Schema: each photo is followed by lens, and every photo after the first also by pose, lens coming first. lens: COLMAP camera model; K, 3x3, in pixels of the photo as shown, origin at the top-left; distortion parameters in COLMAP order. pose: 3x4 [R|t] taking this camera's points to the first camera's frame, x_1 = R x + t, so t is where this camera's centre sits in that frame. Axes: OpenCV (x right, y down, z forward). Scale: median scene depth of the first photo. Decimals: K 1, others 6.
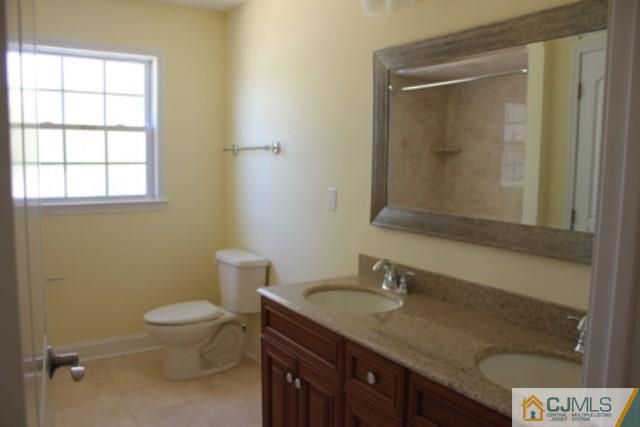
lens RADIAL K [[532.0, 0, 319.2], [0, 532.0, 211.2], [0, 0, 1]] dist [-0.111950, 0.056824]
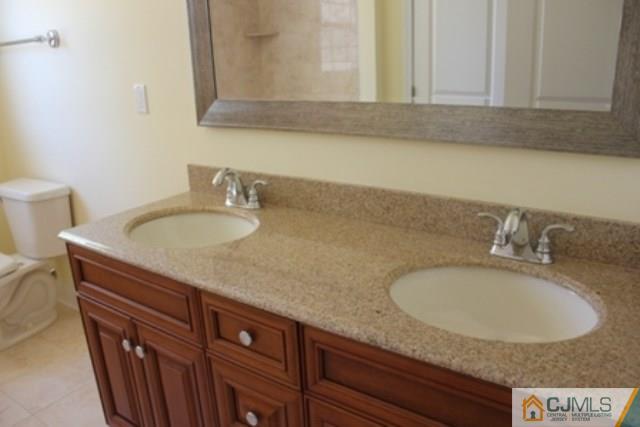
lens RADIAL K [[532.0, 0, 323.6], [0, 532.0, 215.5], [0, 0, 1]] dist [-0.111950, 0.056824]
pose [[0.929364, -0.162389, 0.331530, -0.011308], [0.093816, 0.972463, 0.213338, 0.006577], [-0.357045, -0.167166, 0.919007, 0.245066]]
